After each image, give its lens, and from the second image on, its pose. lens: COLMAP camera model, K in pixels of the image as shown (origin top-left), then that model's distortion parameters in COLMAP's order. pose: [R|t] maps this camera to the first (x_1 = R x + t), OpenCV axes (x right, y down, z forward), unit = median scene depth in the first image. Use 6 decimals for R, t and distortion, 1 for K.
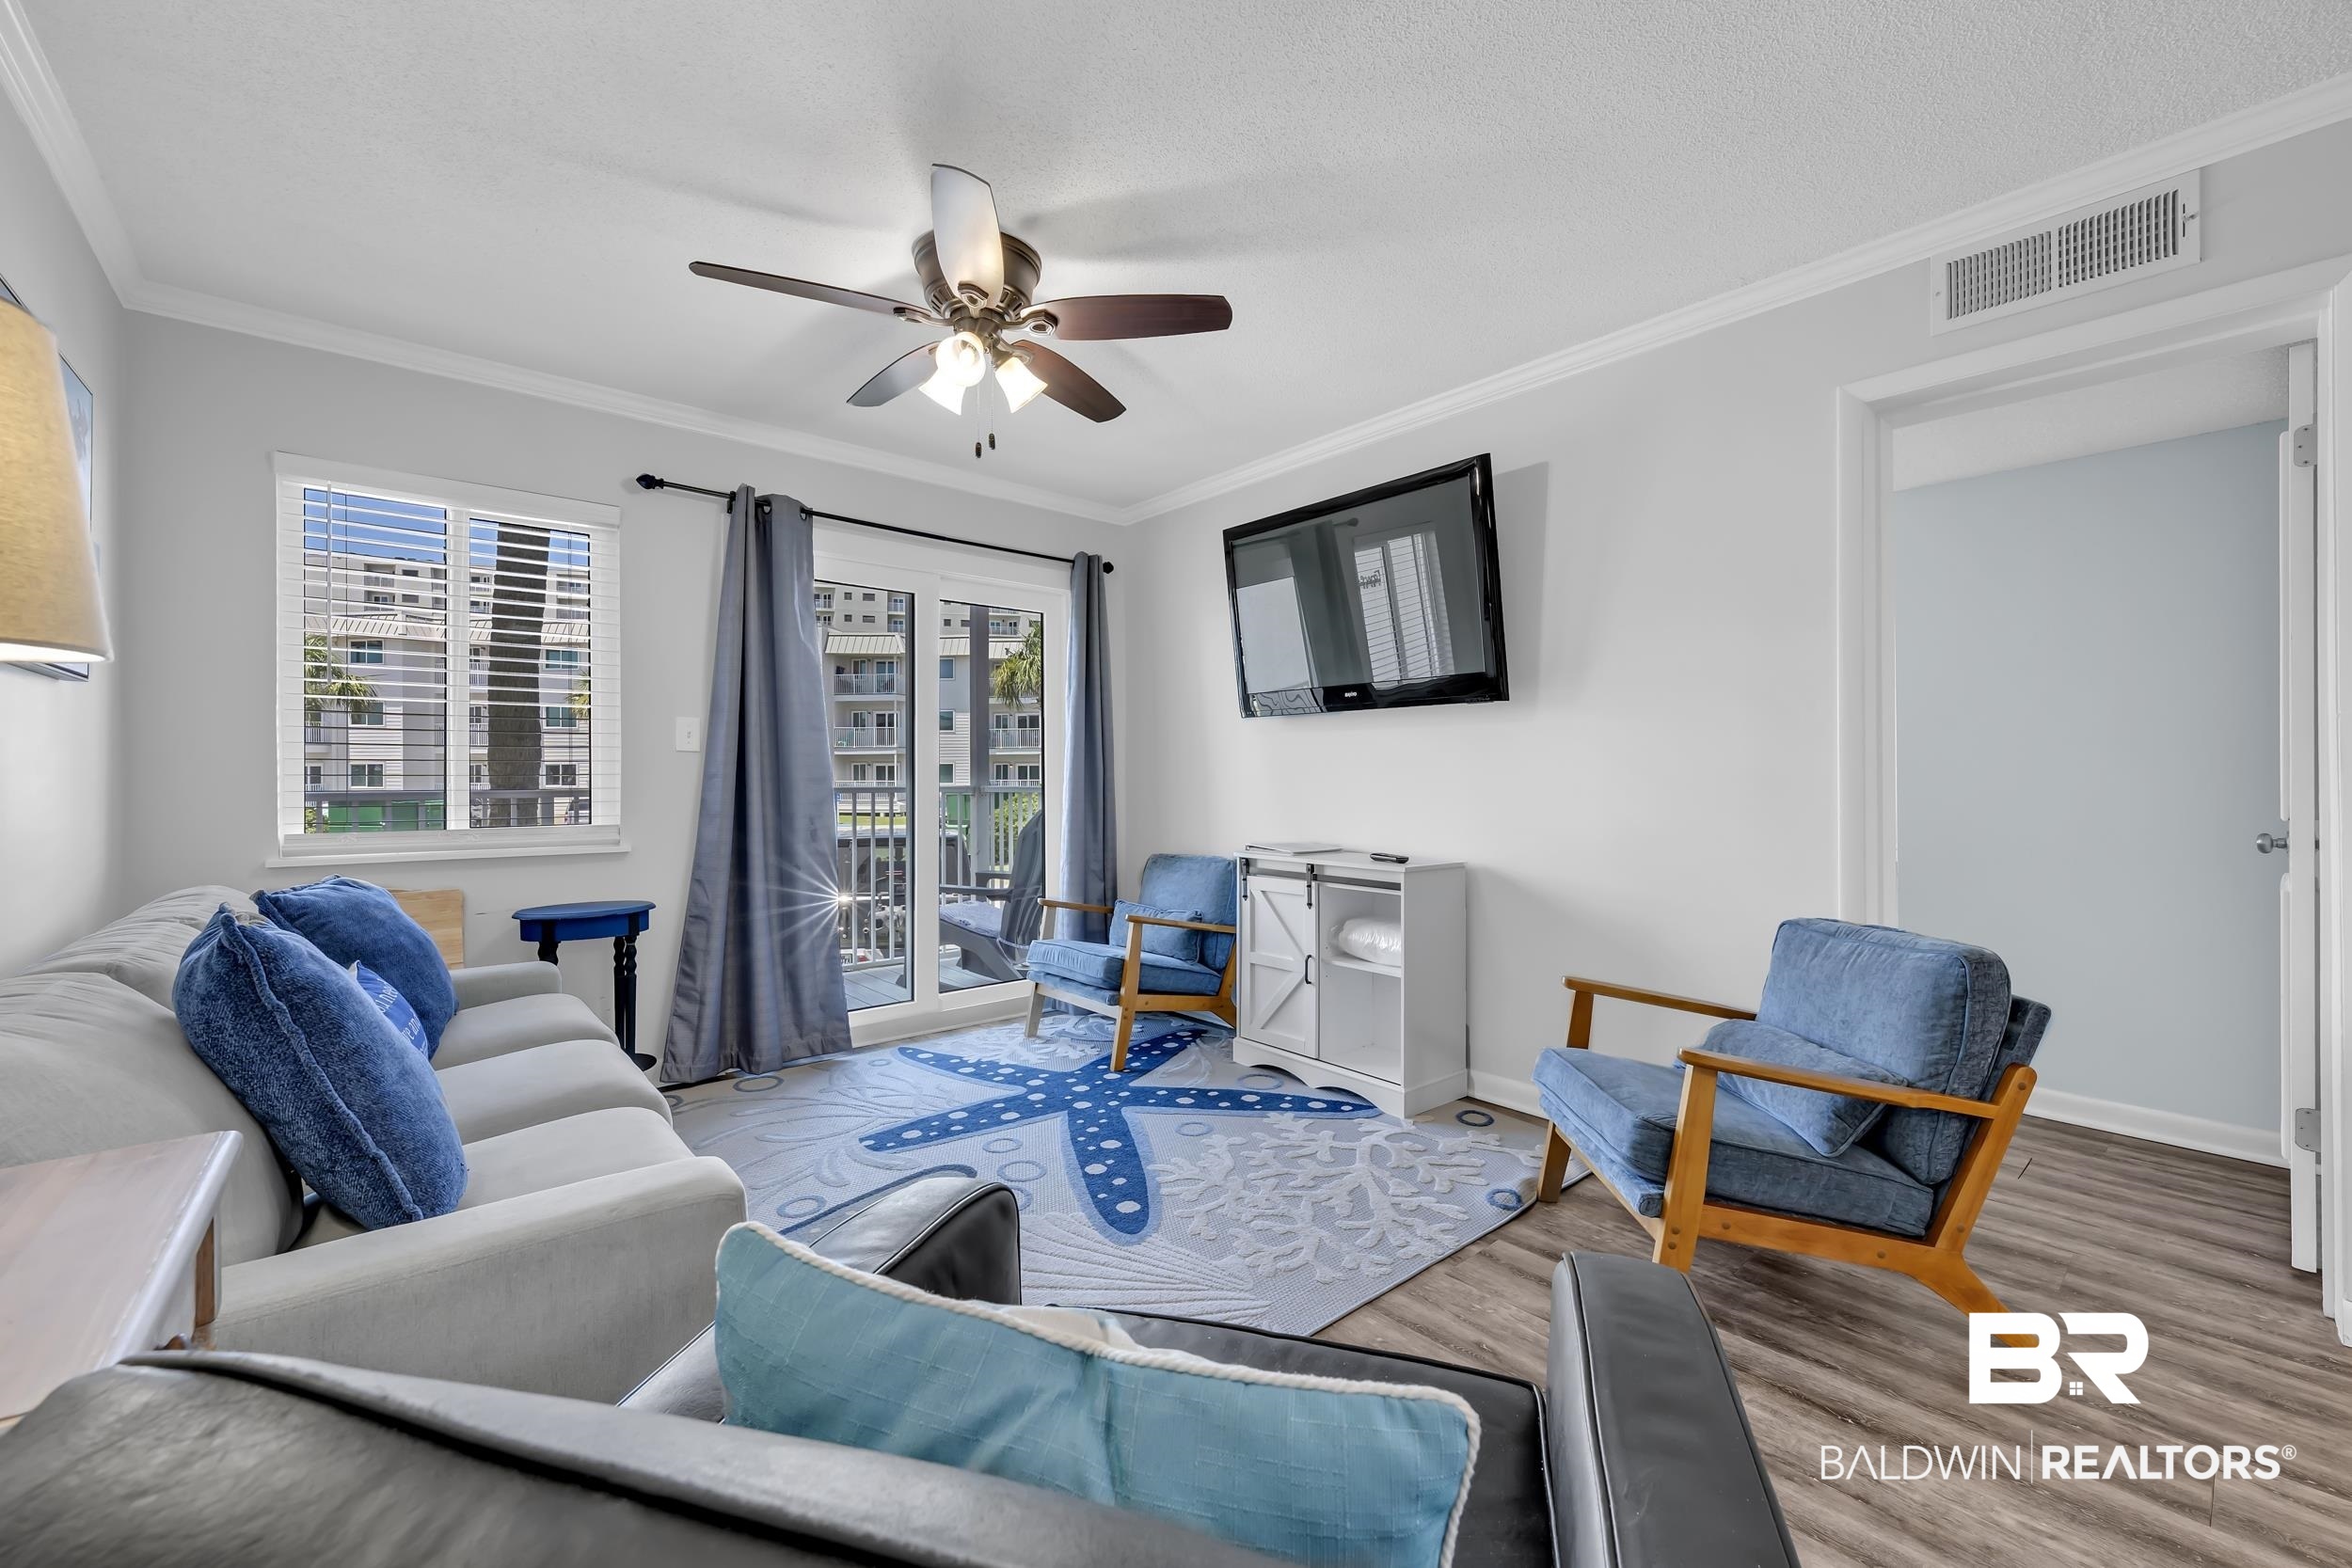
lens RADIAL K [[953.0, 0, 1172.7], [0, 953.0, 776.1], [0, 0, 1]] dist [-0.013080, 0.000147]
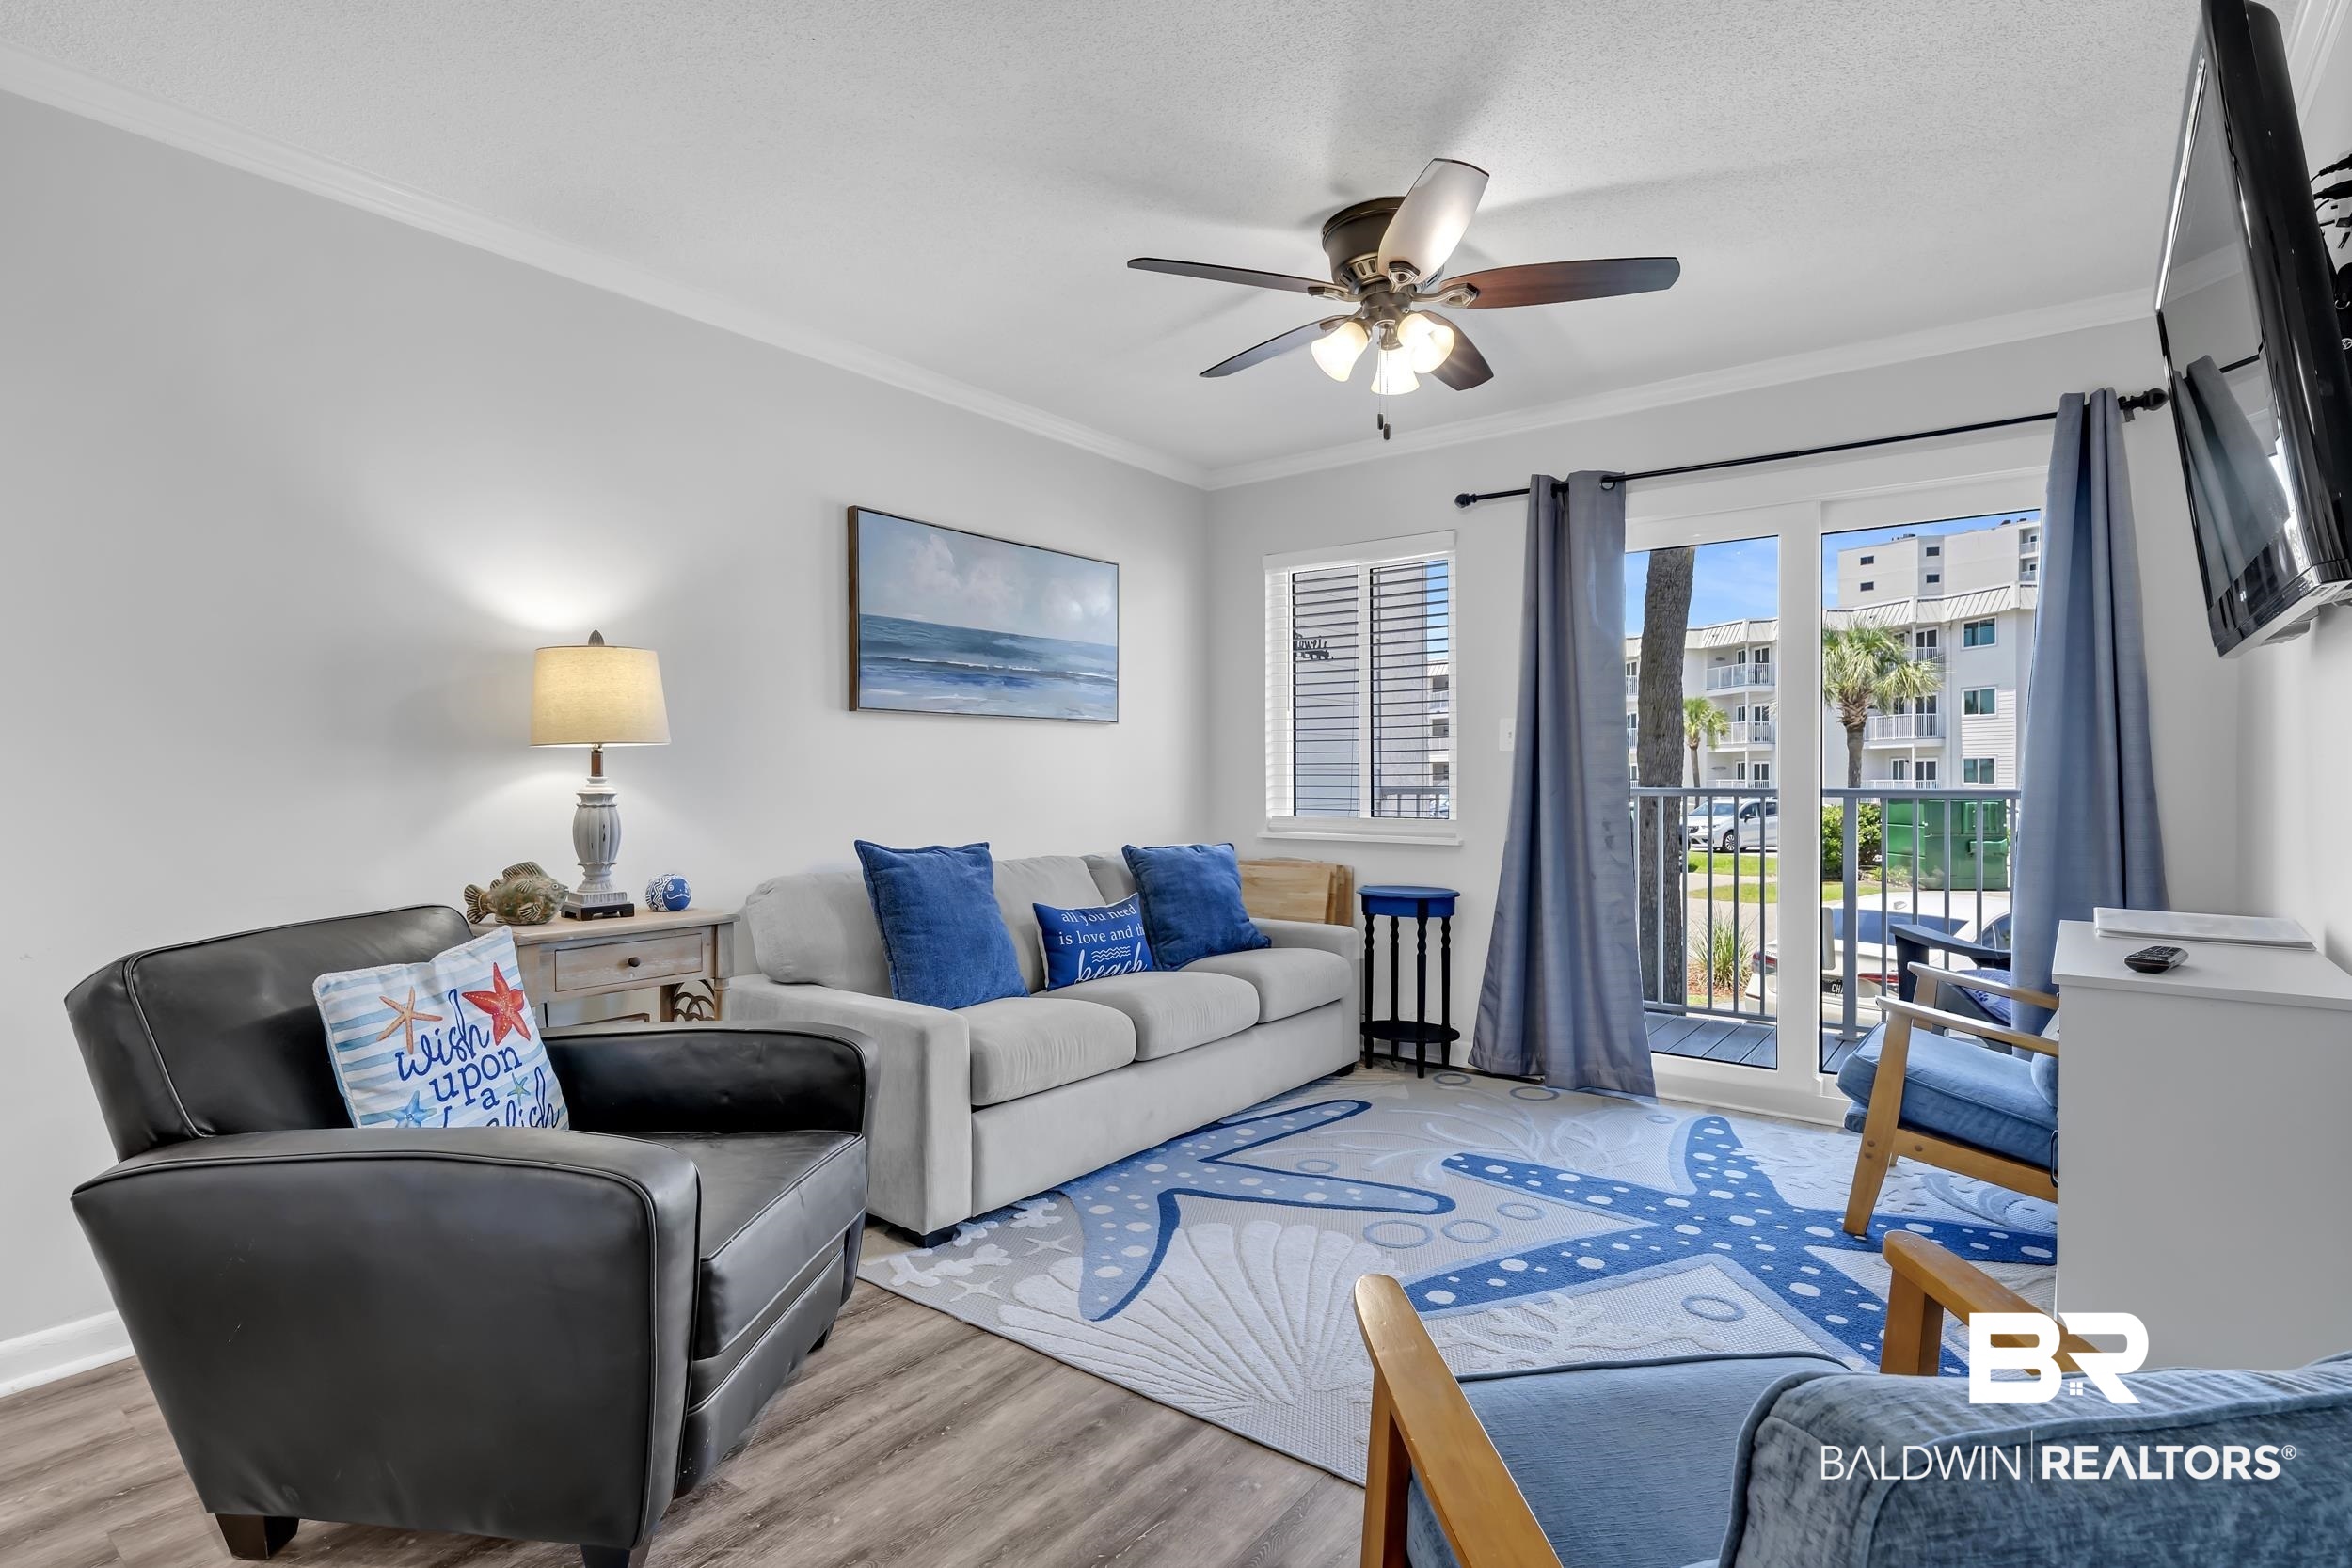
lens RADIAL K [[1140.3, 0, 1174.5], [0, 1140.3, 785.2], [0, 0, 1]] dist [0.000616, 0.000017]
pose [[0.201590, 0.009425, -0.979425, 0.638378], [0.001885, 0.999948, 0.010011, -0.003052], [0.979468, -0.003864, 0.201562, 0.416356]]
